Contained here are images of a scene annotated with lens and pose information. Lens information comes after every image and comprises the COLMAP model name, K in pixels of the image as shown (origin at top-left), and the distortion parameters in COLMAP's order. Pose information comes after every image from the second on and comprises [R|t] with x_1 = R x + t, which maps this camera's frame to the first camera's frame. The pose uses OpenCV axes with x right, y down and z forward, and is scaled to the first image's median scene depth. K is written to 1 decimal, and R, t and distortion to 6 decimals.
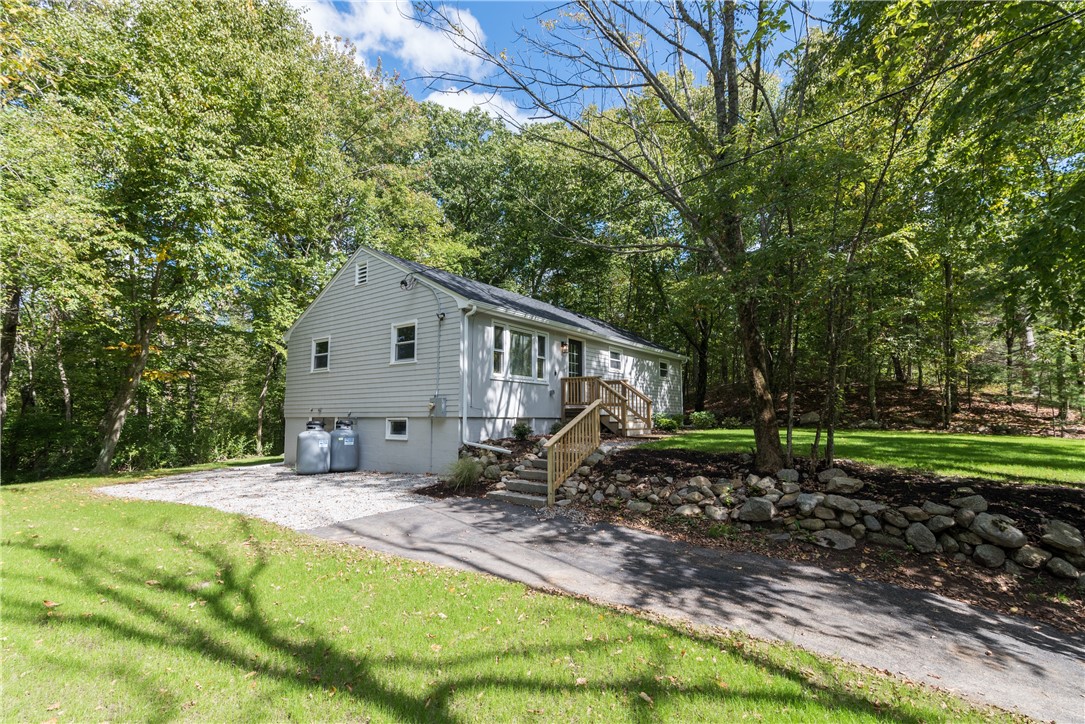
lens RADIAL K [[483.4, 0, 541.9], [0, 483.4, 367.1], [0, 0, 1]] dist [0.019368, 0.000502]
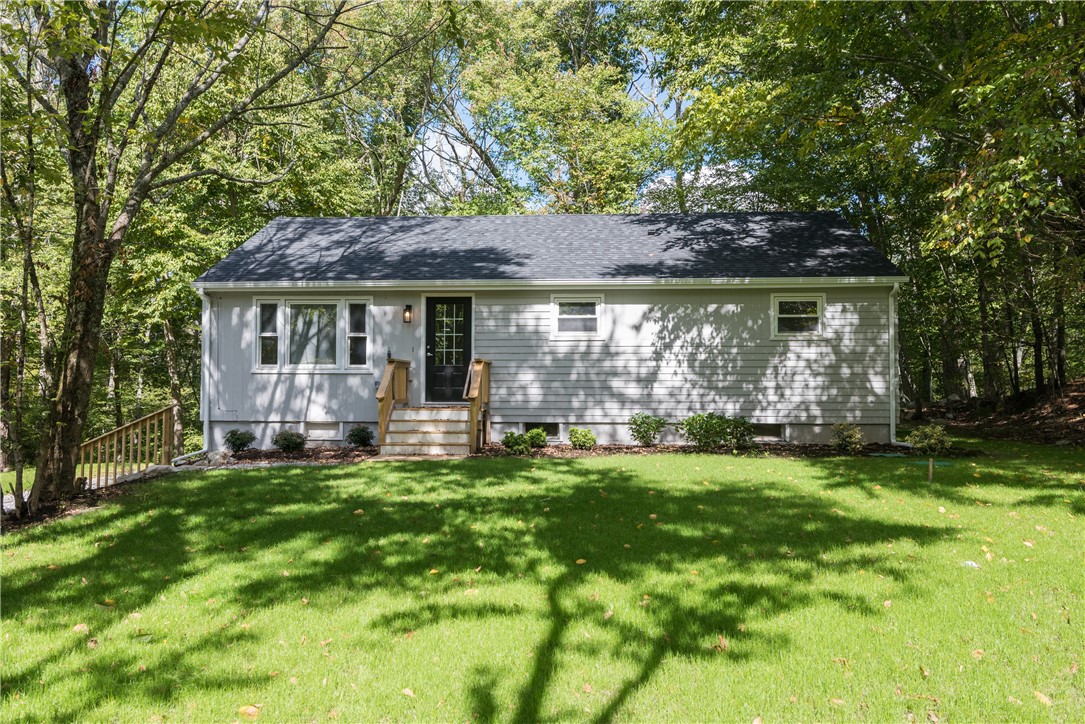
lens RADIAL K [[815.0, 0, 542.5], [0, 815.0, 362.0], [0, 0, 1]] dist [0.004967, -0.005867]
pose [[0.502994, -0.009357, -0.864239, 1.585204], [0.087628, 0.995341, 0.040223, -0.007934], [0.859836, -0.095964, 0.501471, 0.879691]]
